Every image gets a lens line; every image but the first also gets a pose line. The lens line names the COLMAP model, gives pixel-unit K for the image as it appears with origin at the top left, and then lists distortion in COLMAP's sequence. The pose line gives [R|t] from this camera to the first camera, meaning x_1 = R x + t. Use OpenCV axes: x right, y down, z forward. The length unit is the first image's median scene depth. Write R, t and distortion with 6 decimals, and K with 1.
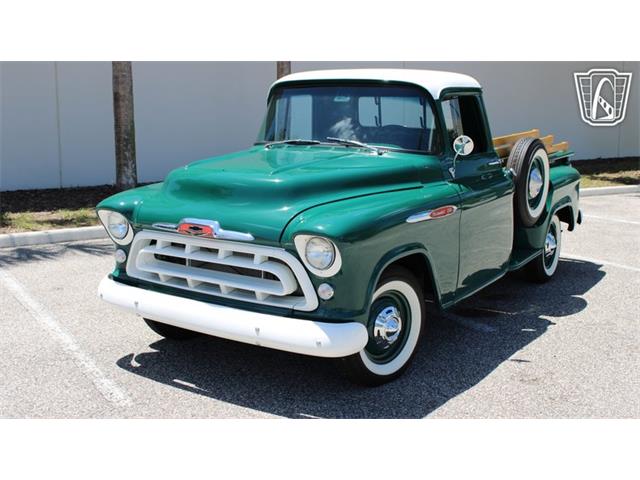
lens RADIAL K [[889.5, 0, 320.0], [0, 889.5, 240.0], [0, 0, 1]] dist [-0.046621, -0.034471]
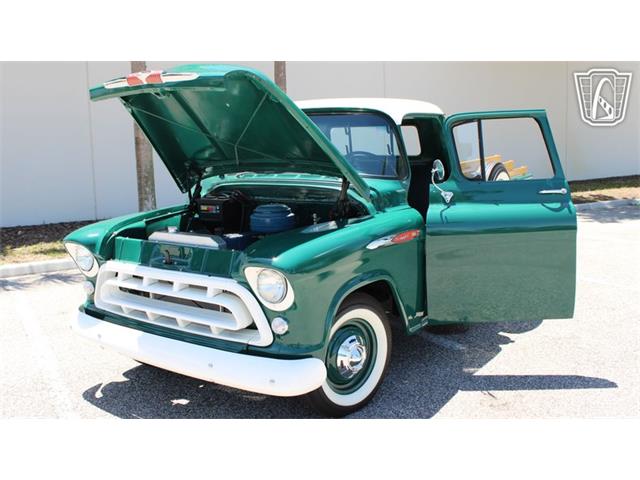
lens RADIAL K [[667.4, 0, 320.0], [0, 667.4, 240.0], [0, 0, 1]] dist [-0.089825, 0.017889]
pose [[0.999344, -0.026175, -0.025048, 0.061474], [0.025732, 0.999510, -0.017847, -0.016972], [0.025503, 0.017191, 0.999527, 0.262963]]
